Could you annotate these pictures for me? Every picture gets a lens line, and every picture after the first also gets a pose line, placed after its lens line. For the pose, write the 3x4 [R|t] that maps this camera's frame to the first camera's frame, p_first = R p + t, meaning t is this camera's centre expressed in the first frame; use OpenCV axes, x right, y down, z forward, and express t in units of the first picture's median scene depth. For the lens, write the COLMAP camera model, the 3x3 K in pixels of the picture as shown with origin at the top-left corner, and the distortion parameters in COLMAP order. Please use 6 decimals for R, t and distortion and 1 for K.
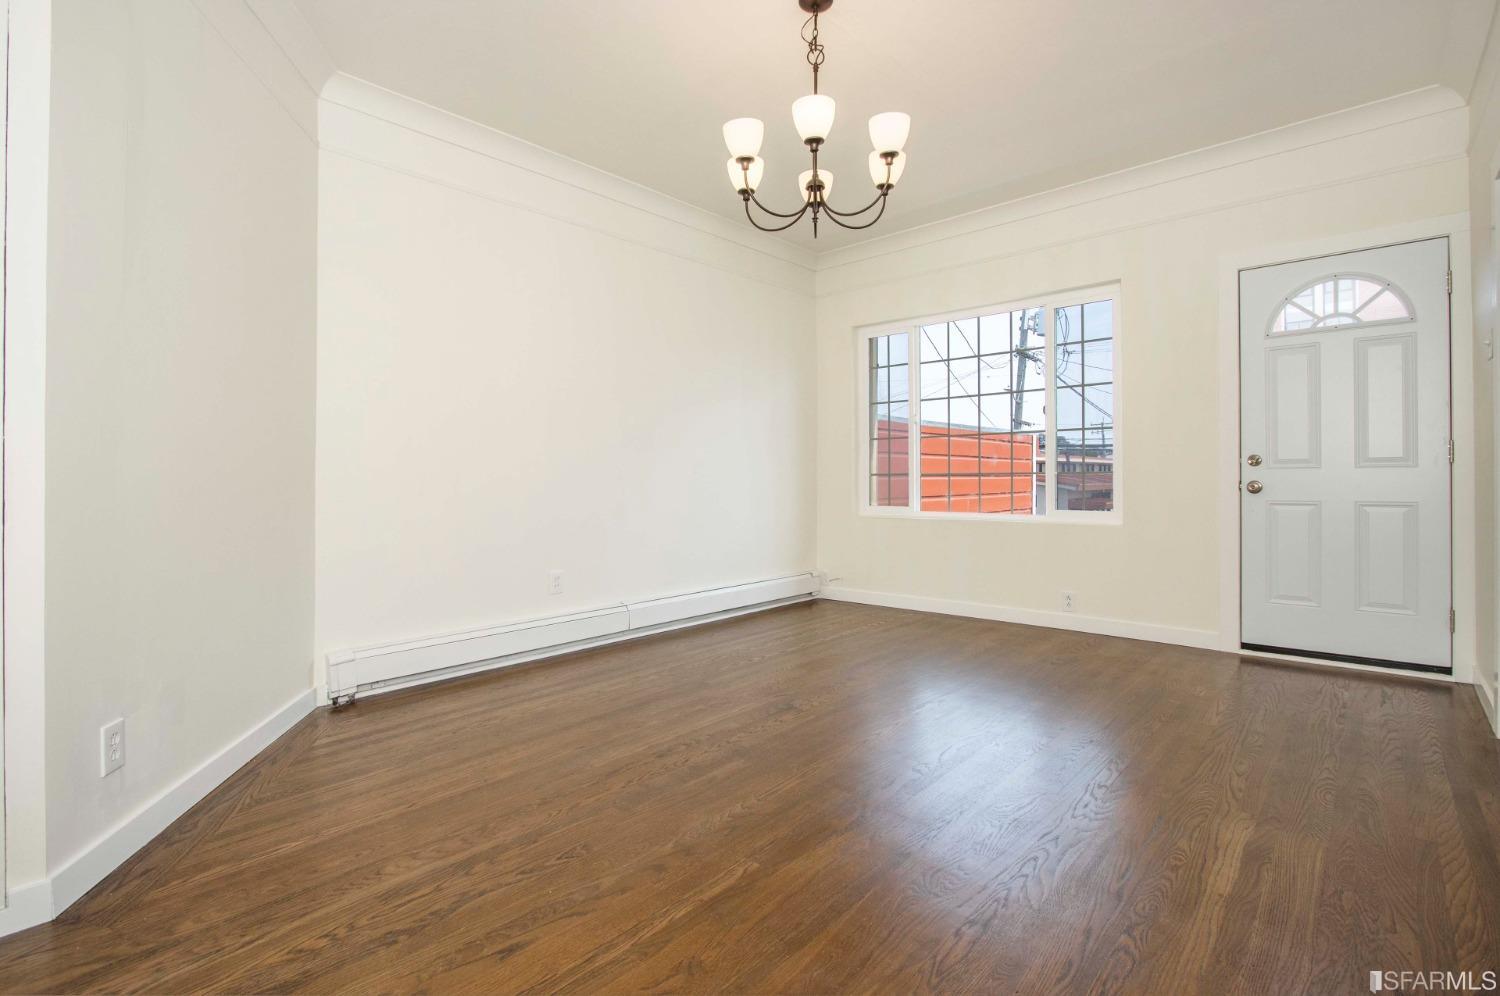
lens RADIAL K [[700.6, 0, 747.0], [0, 700.6, 486.4], [0, 0, 1]] dist [-0.026679, 0.003885]
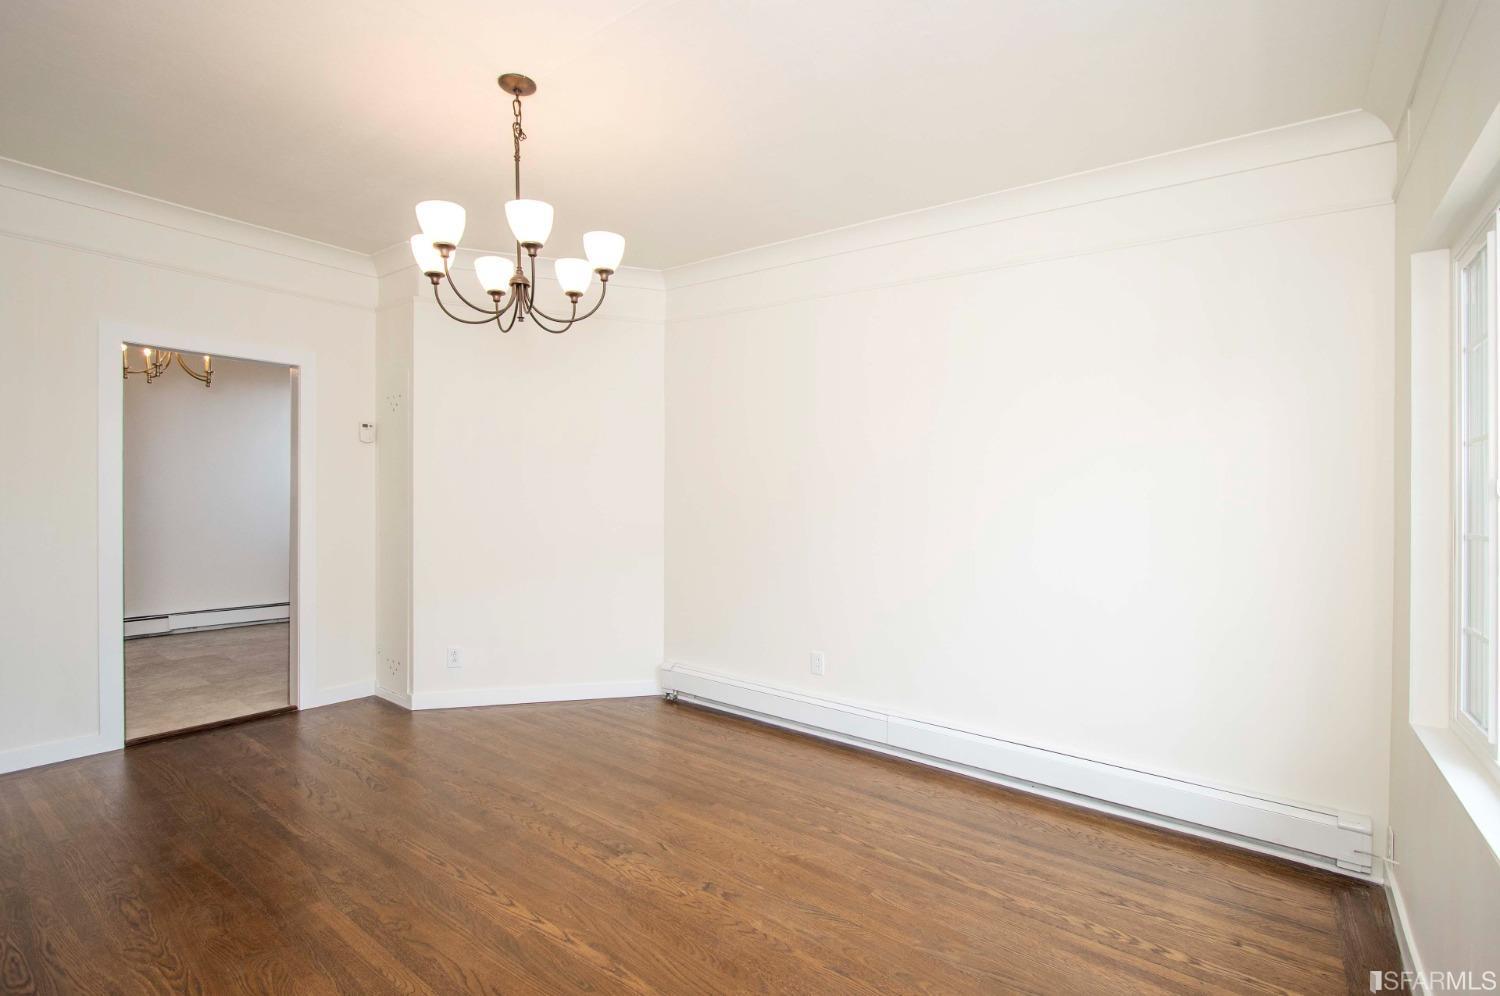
lens RADIAL K [[700.6, 0, 746.7], [0, 700.6, 493.7], [0, 0, 1]] dist [-0.026679, 0.003885]
pose [[0.084017, 0.005450, -0.996449, 0.978584], [-0.032338, 0.999473, 0.002740, -0.136748], [0.995939, 0.031993, 0.084149, 1.141041]]
